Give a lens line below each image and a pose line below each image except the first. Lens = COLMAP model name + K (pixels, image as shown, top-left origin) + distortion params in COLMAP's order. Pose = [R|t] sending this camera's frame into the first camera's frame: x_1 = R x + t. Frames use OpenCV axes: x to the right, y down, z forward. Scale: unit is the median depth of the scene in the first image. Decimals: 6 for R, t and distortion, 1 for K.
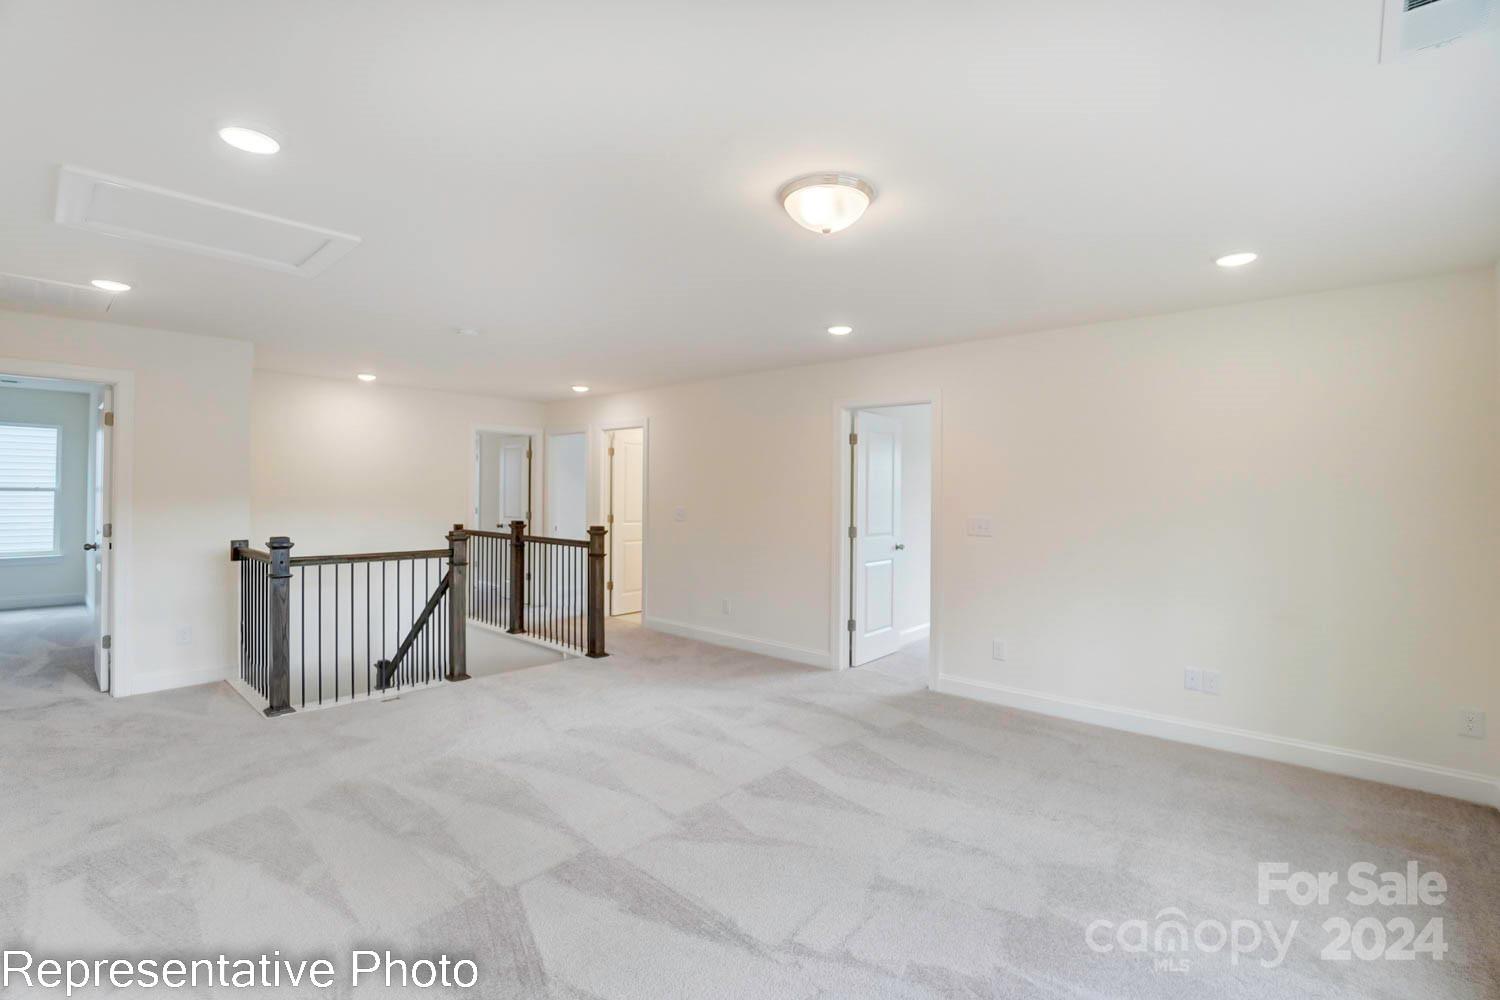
lens RADIAL K [[711.9, 0, 746.3], [0, 711.9, 496.2], [0, 0, 1]] dist [-0.046153, 0.000314]
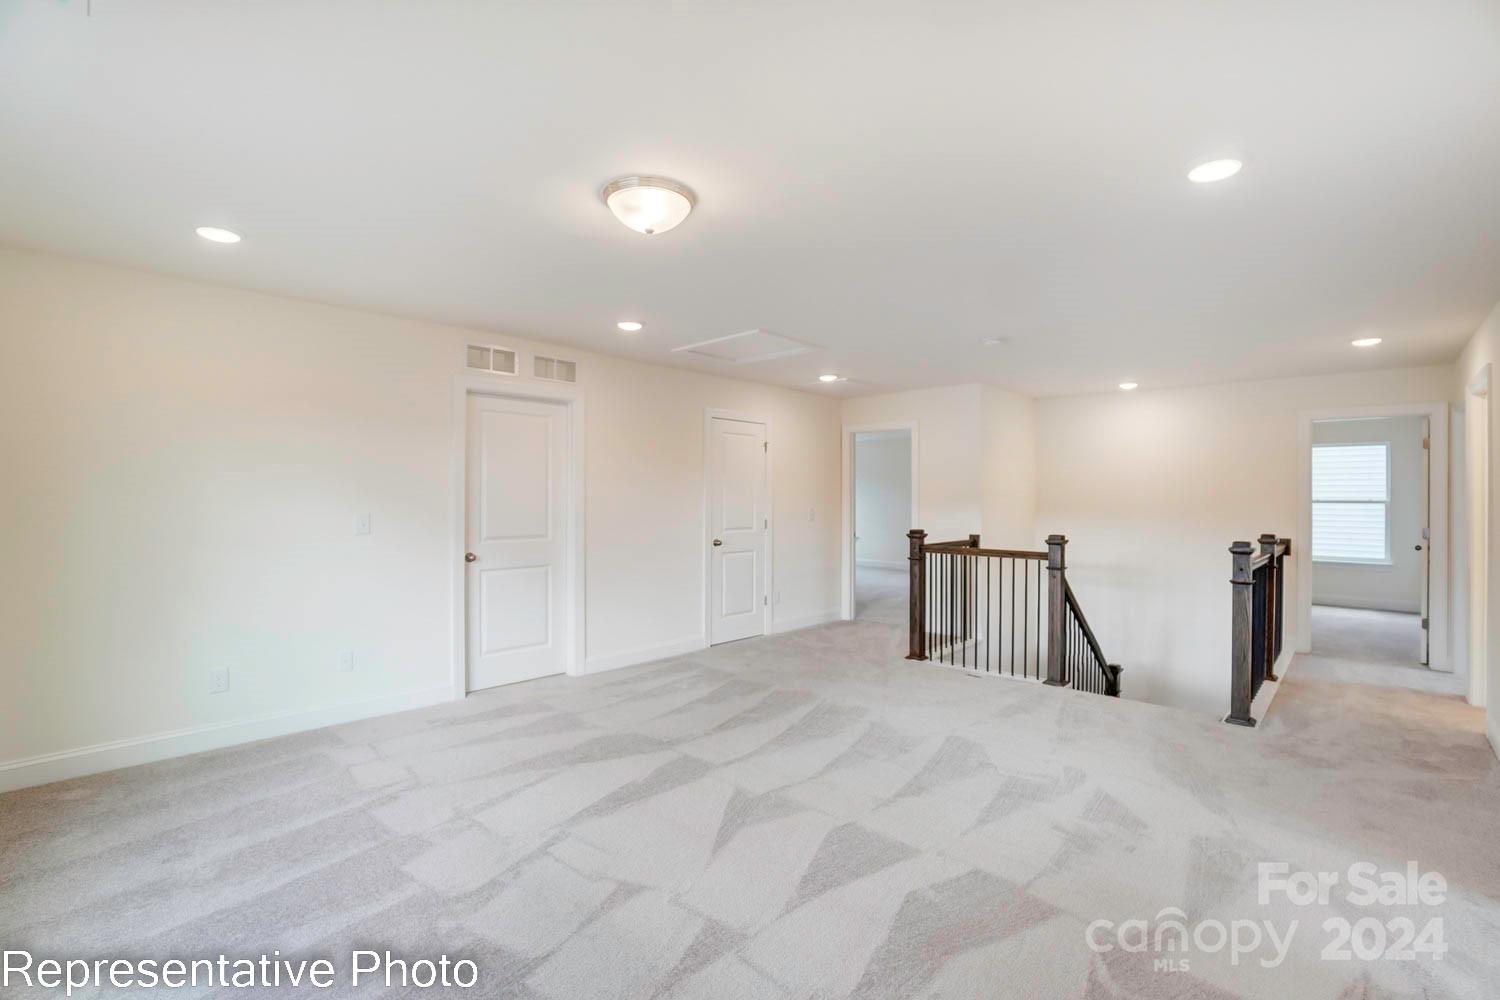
lens RADIAL K [[666.5, 0, 751.4], [0, 666.5, 504.6], [0, 0, 1]] dist [-0.003725, -0.000508]
pose [[-0.023431, 0.004139, -0.999717, 0.606928], [-0.012008, 0.999918, 0.004421, 0.007381], [0.999653, 0.012108, -0.023380, 0.651275]]
